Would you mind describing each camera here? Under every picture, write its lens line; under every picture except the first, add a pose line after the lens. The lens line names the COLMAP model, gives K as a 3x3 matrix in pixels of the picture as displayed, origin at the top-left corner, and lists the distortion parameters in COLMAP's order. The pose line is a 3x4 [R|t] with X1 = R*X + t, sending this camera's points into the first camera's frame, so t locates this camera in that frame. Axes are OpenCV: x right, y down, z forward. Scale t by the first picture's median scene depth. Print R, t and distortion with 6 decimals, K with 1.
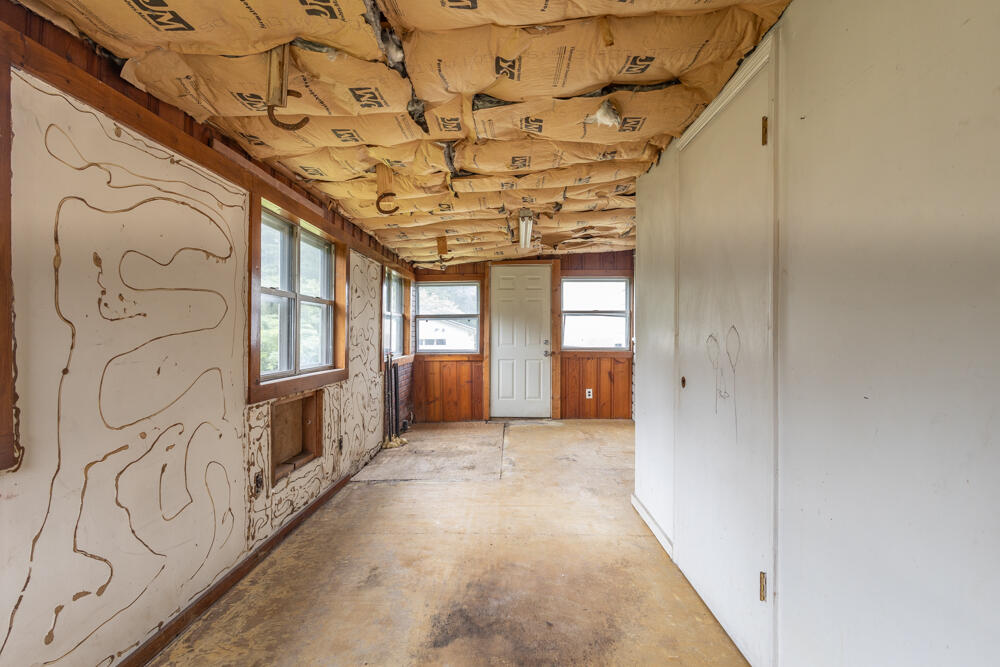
lens RADIAL K [[458.9, 0, 500.0], [0, 458.9, 333.5], [0, 0, 1]] dist [0.002255, 0.000177]
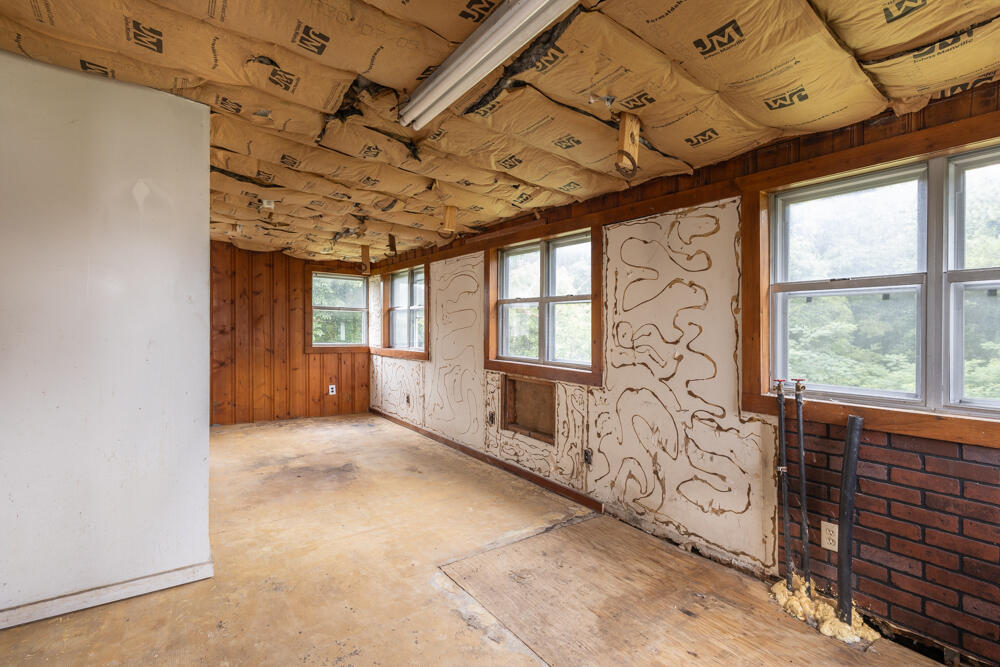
lens RADIAL K [[462.4, 0, 500.3], [0, 462.4, 330.3], [0, 0, 1]] dist [0.003406, 0.000318]
pose [[-0.794057, -0.000281, -0.607844, 0.382533], [-0.005686, 0.999960, 0.006967, -0.006972], [0.607817, 0.008988, -0.794026, 1.883392]]
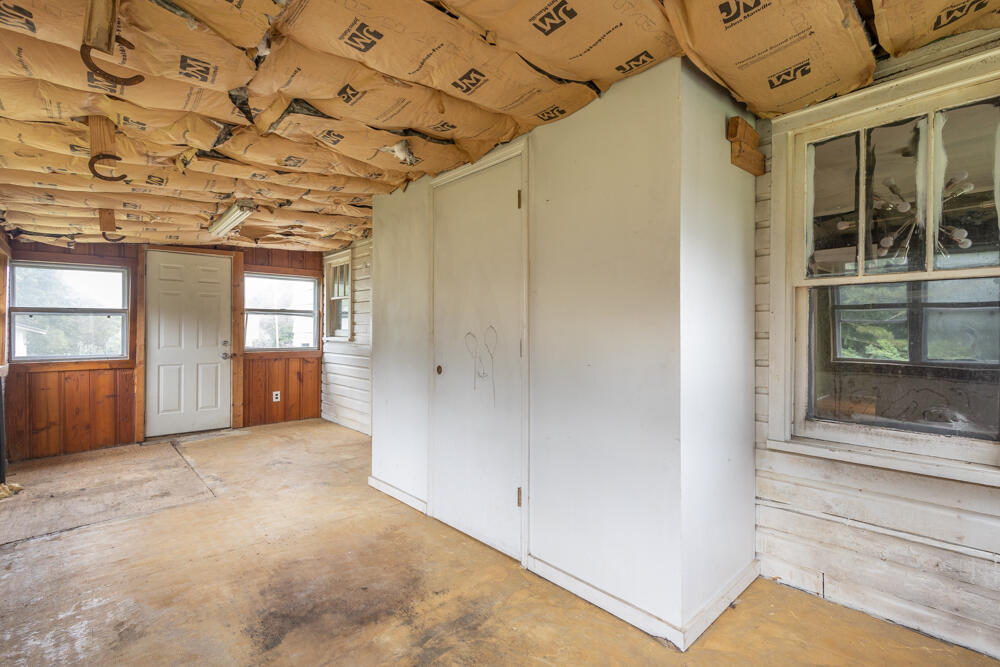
lens RADIAL K [[462.4, 0, 500.3], [0, 462.4, 330.3], [0, 0, 1]] dist [0.003406, 0.000318]
pose [[0.725656, 0.003065, 0.688051, -0.265295], [0.002616, 0.999971, -0.007214, 0.003843], [-0.688053, 0.007035, 0.725626, -0.037880]]
